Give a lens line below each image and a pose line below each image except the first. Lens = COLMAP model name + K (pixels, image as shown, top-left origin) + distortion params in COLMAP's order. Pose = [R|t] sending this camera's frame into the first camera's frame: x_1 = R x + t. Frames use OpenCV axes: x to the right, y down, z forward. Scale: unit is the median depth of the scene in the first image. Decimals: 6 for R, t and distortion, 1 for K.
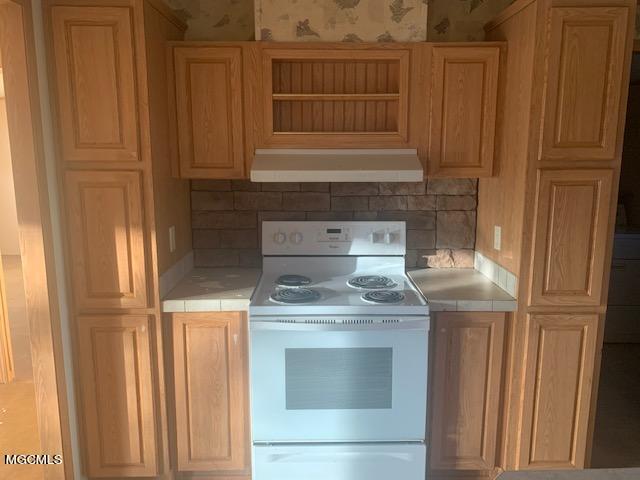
lens RADIAL K [[485.4, 0, 322.7], [0, 485.4, 235.2], [0, 0, 1]] dist [0.024927, -0.002161]
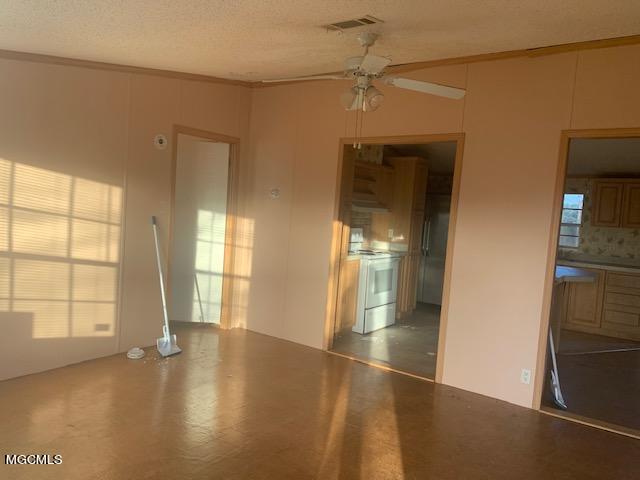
lens RADIAL K [[493.0, 0, 320.6], [0, 493.0, 243.9], [0, 0, 1]] dist [0.070991, -0.108376]
pose [[0.584415, -0.021466, 0.811171, -2.396703], [0.069901, 0.997266, -0.023970, 0.115152], [-0.808438, 0.070710, 0.584318, -0.388683]]
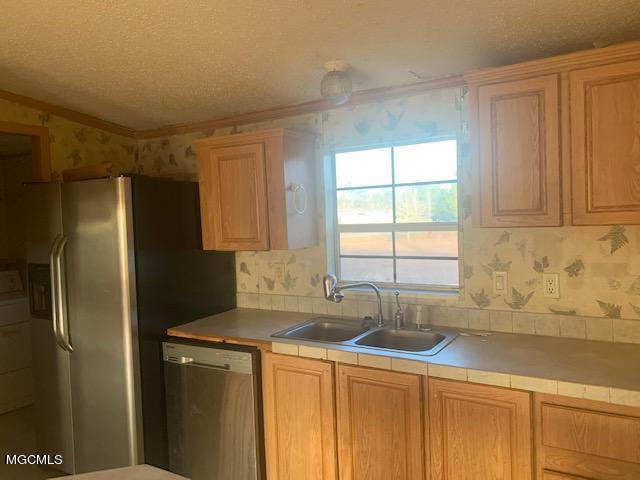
lens RADIAL K [[486.3, 0, 320.0], [0, 486.3, 240.0], [0, 0, 1]] dist [0.035929, -0.046038]
pose [[0.537090, -0.073563, 0.840311, 0.177799], [0.177373, 0.983766, -0.027247, 0.035507], [-0.824665, 0.163683, 0.541419, -0.202604]]
